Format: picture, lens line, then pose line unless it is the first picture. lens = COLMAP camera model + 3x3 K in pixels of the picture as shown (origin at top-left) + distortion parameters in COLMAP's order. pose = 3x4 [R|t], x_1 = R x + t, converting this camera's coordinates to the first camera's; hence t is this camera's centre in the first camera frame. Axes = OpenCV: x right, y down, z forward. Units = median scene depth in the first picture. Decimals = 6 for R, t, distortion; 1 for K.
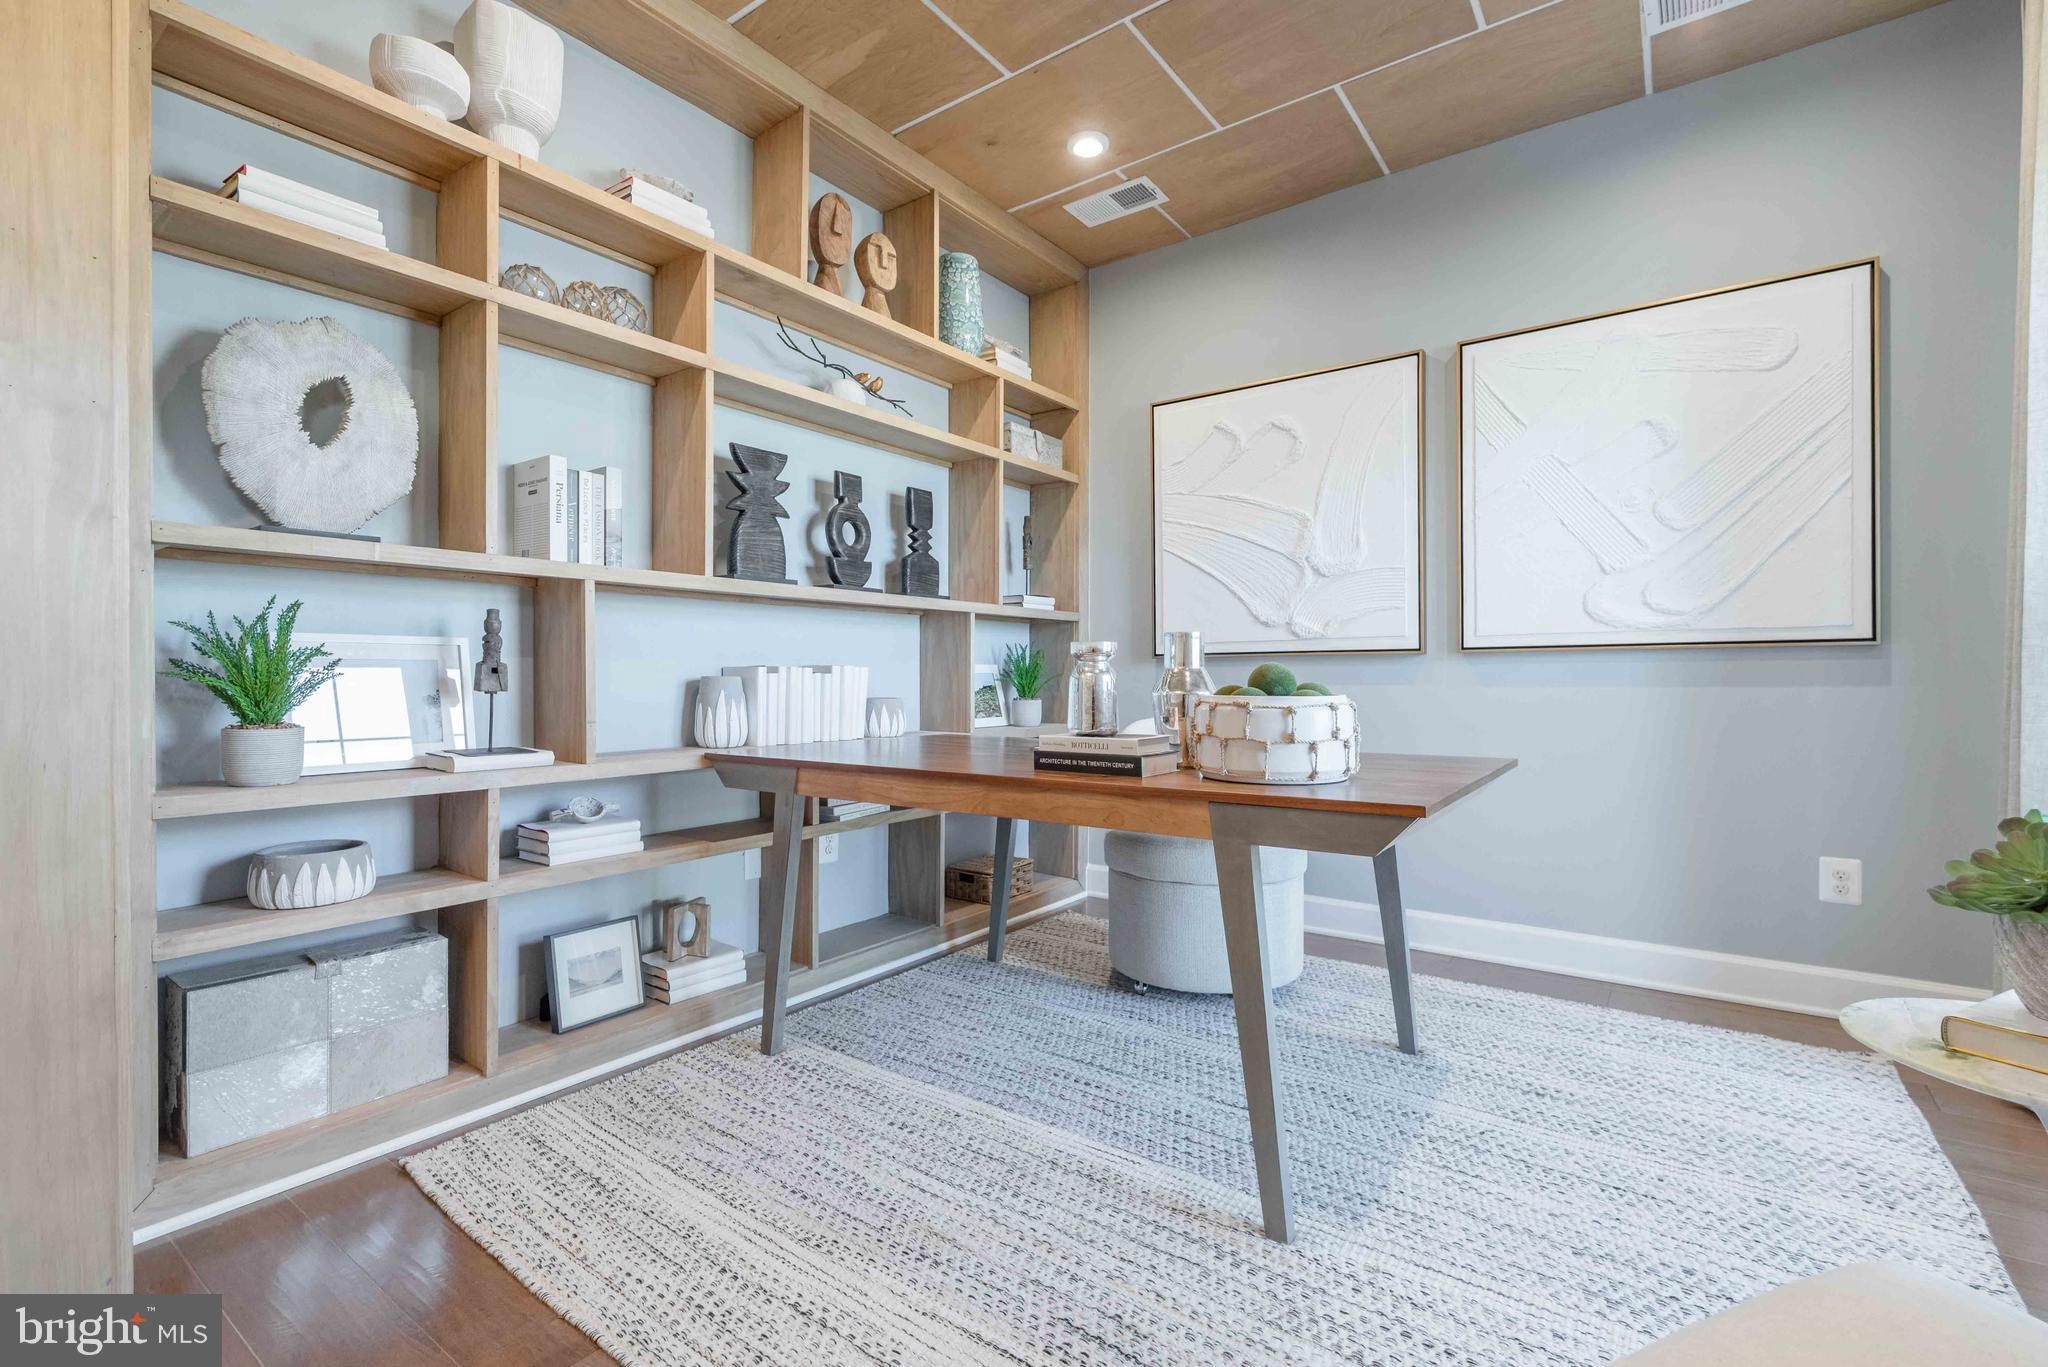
lens RADIAL K [[921.7, 0, 1024.0], [0, 921.7, 683.5], [0, 0, 1]] dist [0.000803, -0.000351]
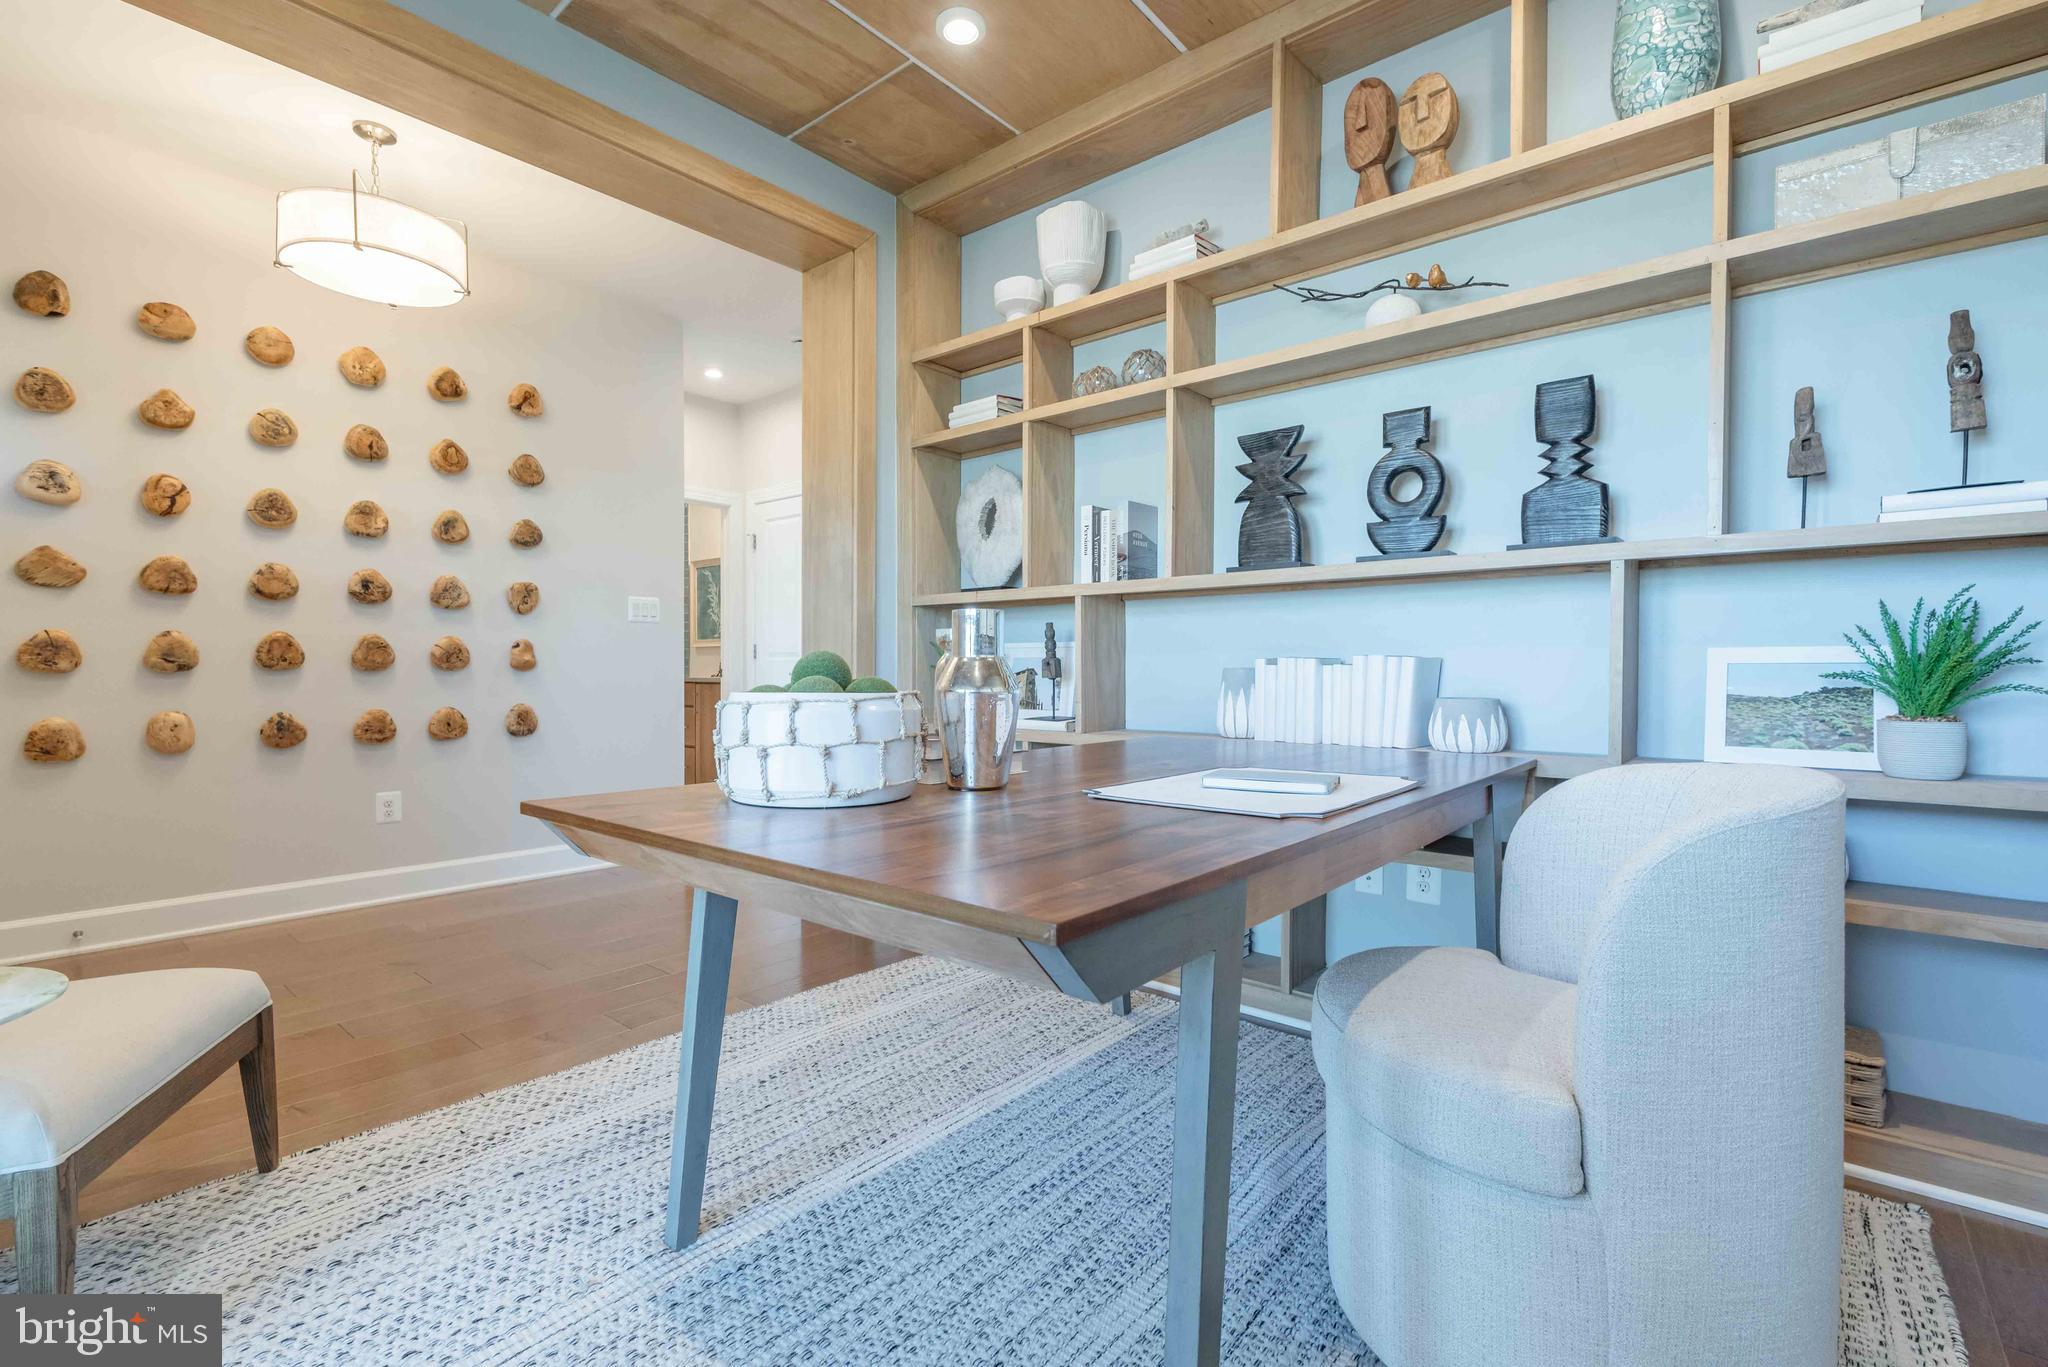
lens RADIAL K [[921.7, 0, 1024.0], [0, 921.7, 683.5], [0, 0, 1]] dist [0.000803, -0.000351]
pose [[-0.090777, 0.017411, -0.995719, 0.696874], [-0.010707, 0.999772, 0.018458, -0.007015], [0.995814, 0.012336, -0.090570, 0.836832]]
